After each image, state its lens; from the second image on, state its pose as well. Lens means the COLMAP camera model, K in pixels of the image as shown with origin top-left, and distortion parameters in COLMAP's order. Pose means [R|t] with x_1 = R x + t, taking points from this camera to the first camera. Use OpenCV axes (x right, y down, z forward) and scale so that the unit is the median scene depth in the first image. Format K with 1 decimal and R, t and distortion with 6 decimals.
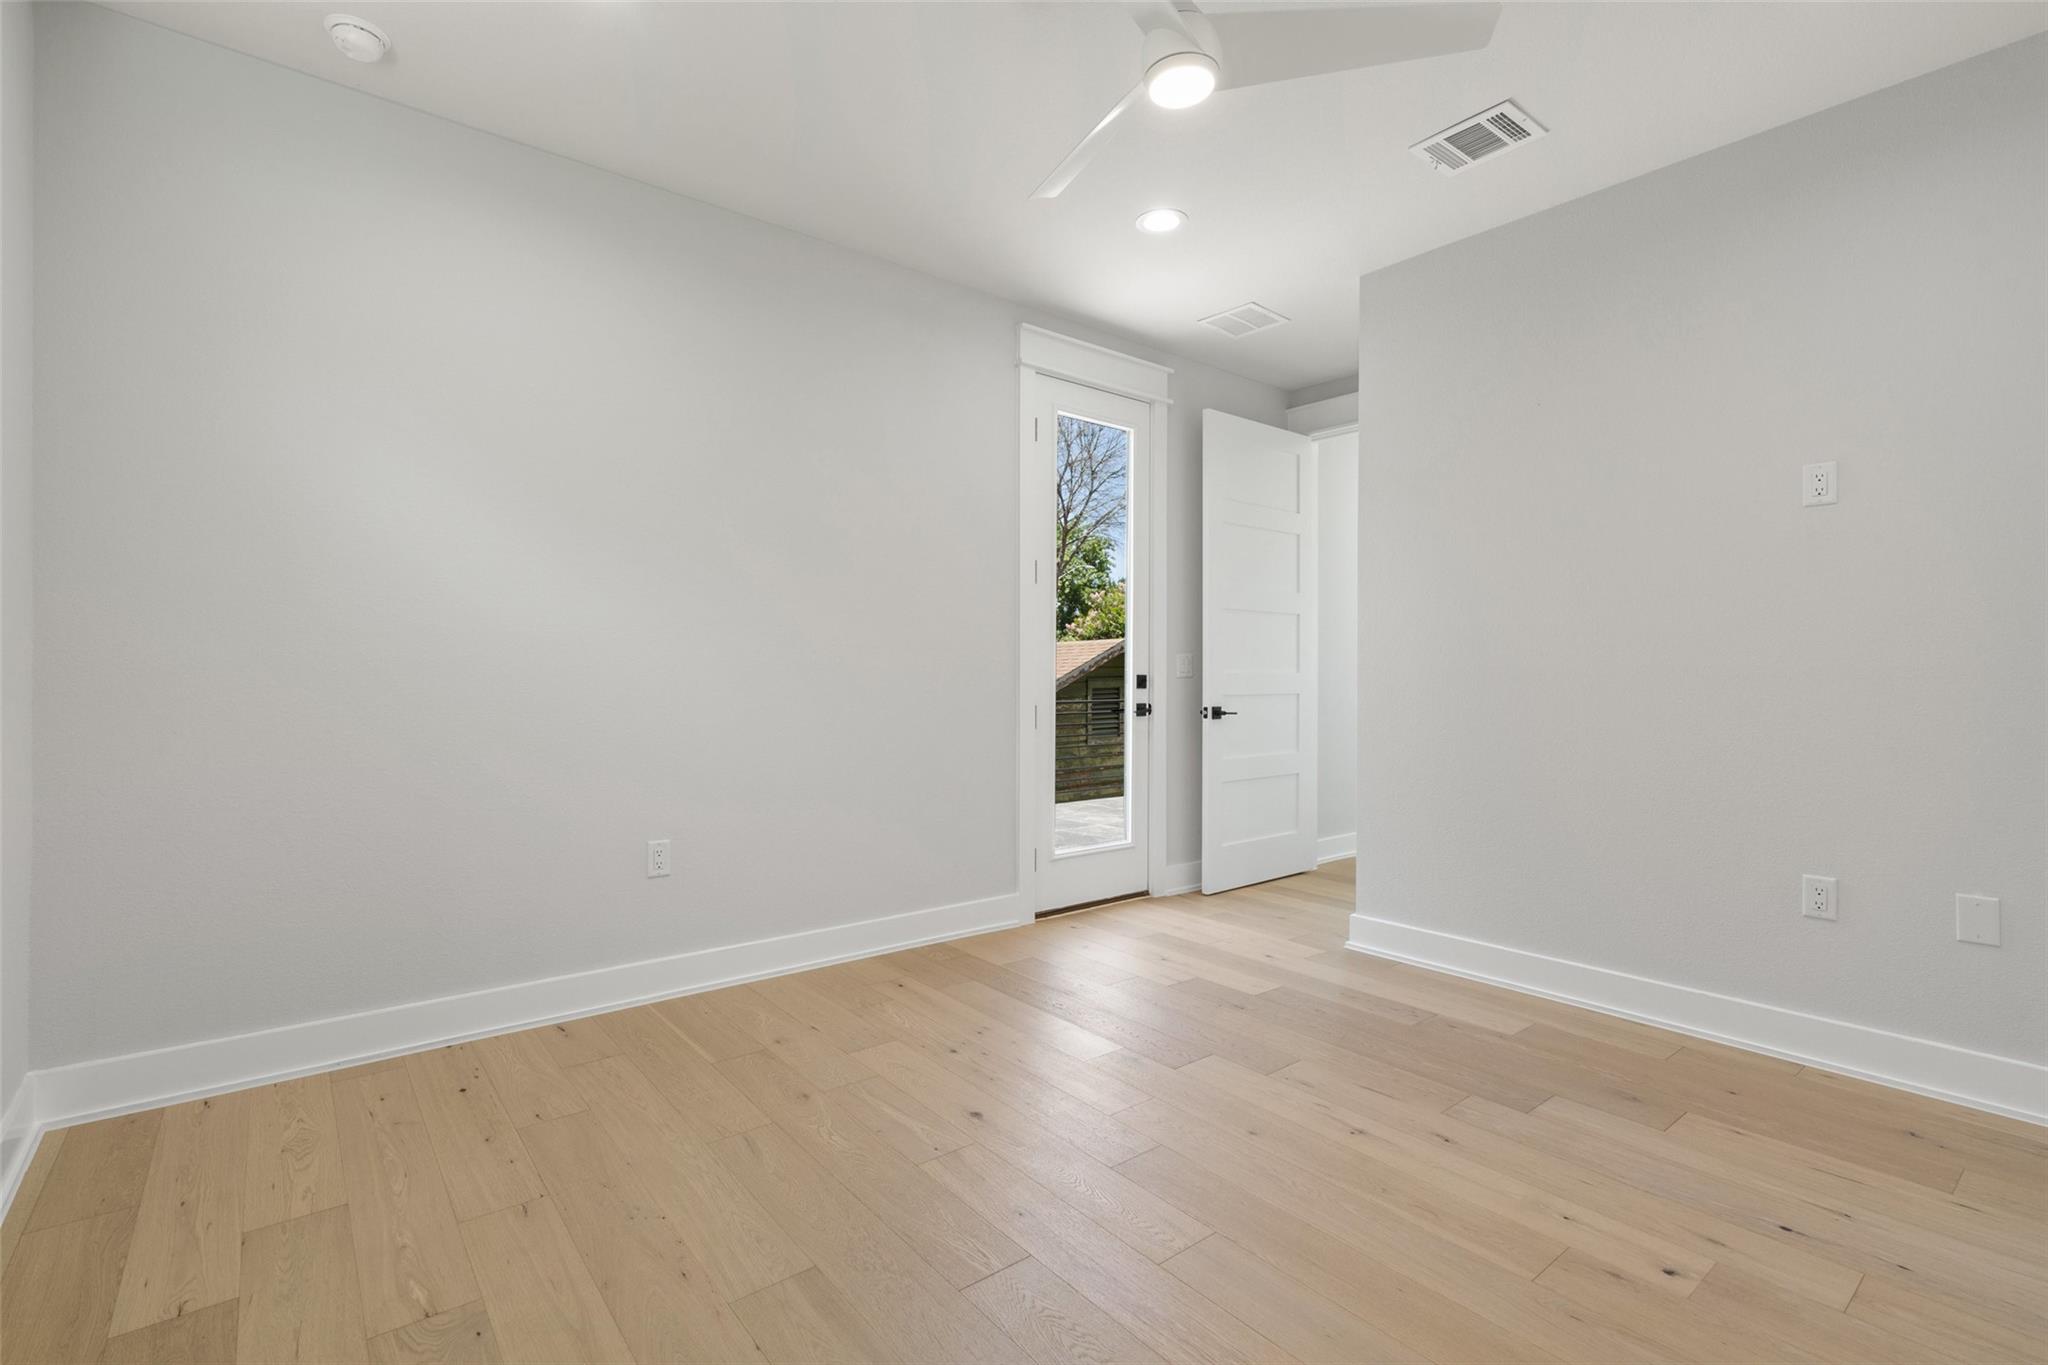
lens RADIAL K [[935.4, 0, 1015.2], [0, 935.4, 679.0], [0, 0, 1]] dist [-0.000614, 0.000575]
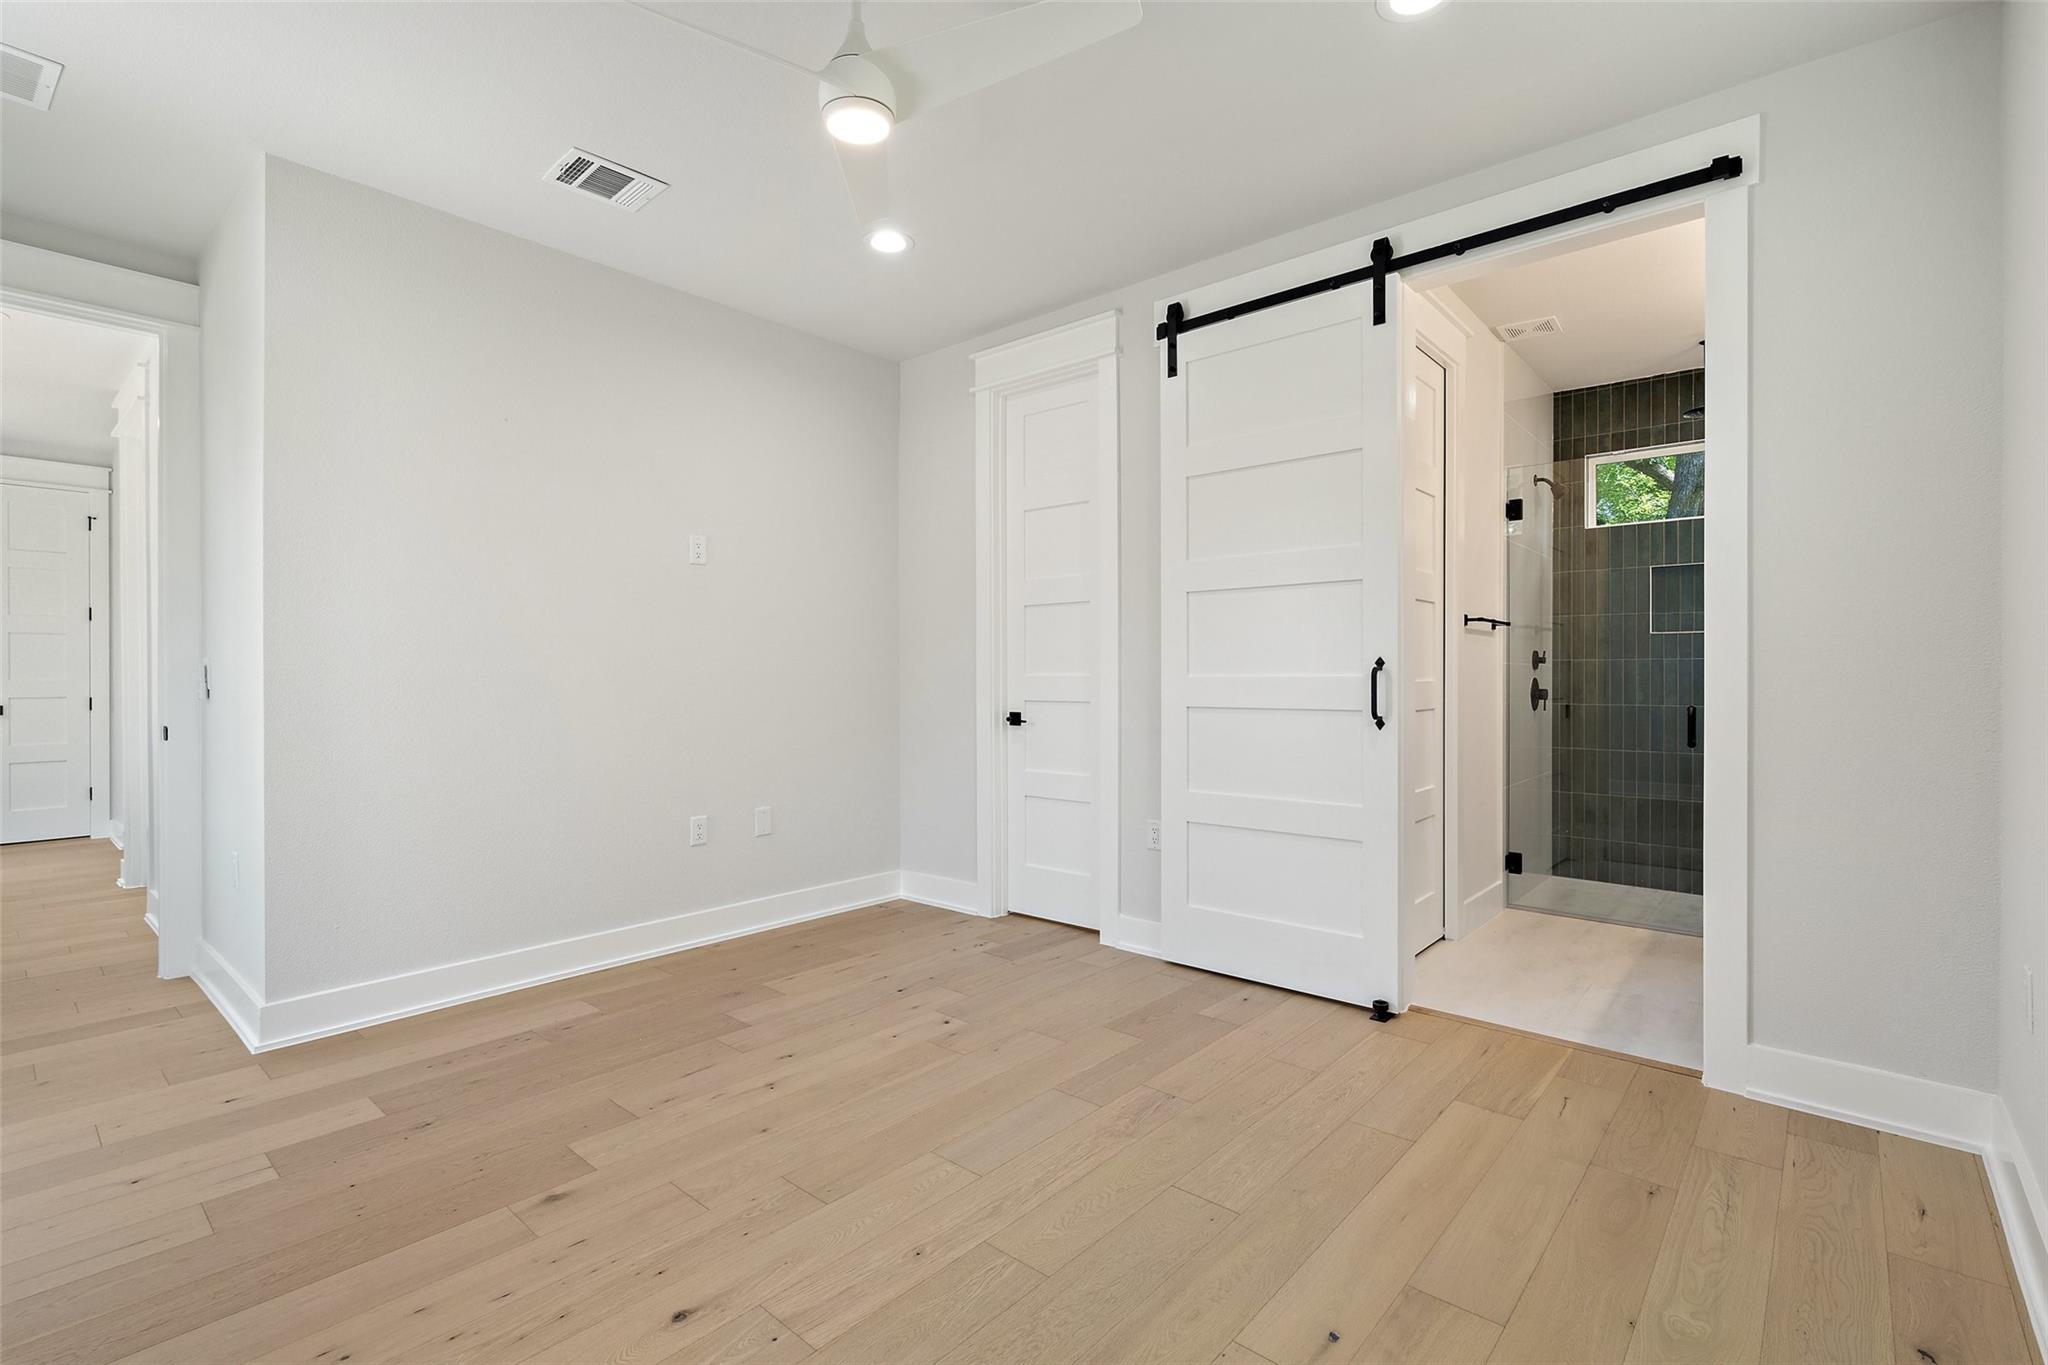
lens RADIAL K [[935.4, 0, 1015.2], [0, 935.4, 679.0], [0, 0, 1]] dist [-0.000614, 0.000575]
pose [[-0.176307, -0.005211, 0.984321, -0.695274], [0.007942, 0.999946, 0.006716, -0.011396], [-0.984303, 0.009001, -0.176256, 0.787965]]
